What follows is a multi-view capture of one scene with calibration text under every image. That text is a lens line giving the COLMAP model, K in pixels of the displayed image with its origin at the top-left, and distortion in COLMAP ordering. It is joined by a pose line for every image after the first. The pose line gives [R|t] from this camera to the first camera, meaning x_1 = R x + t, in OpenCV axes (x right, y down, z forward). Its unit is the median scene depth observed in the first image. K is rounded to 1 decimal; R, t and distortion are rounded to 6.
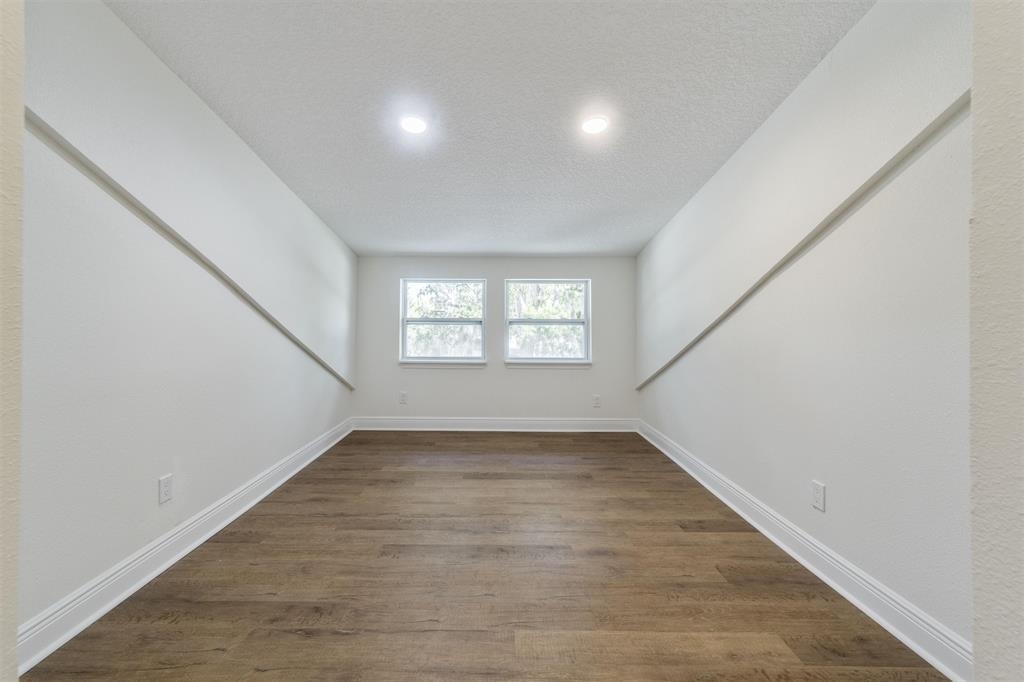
lens RADIAL K [[398.3, 0, 508.0], [0, 398.3, 338.9], [0, 0, 1]] dist [-0.003416, 0.005525]
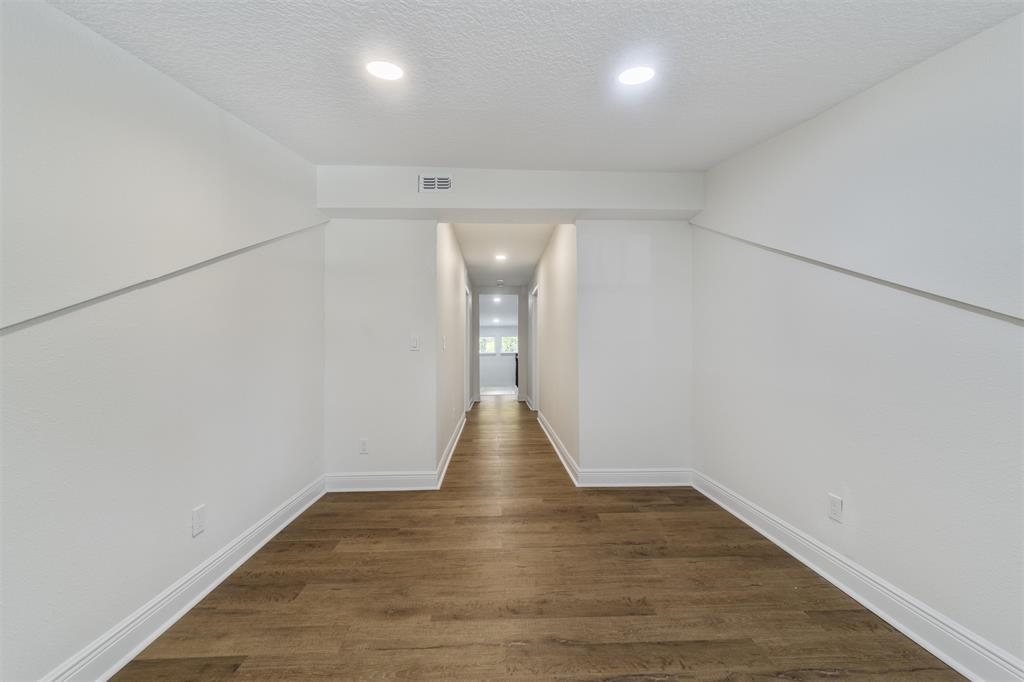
lens RADIAL K [[398.3, 0, 508.0], [0, 398.3, 338.9], [0, 0, 1]] dist [-0.003416, 0.005525]
pose [[-0.999926, -0.000454, -0.012193, 0.010663], [-0.000566, 0.999958, 0.009173, -0.079554], [0.012189, 0.009180, -0.999884, 2.133006]]
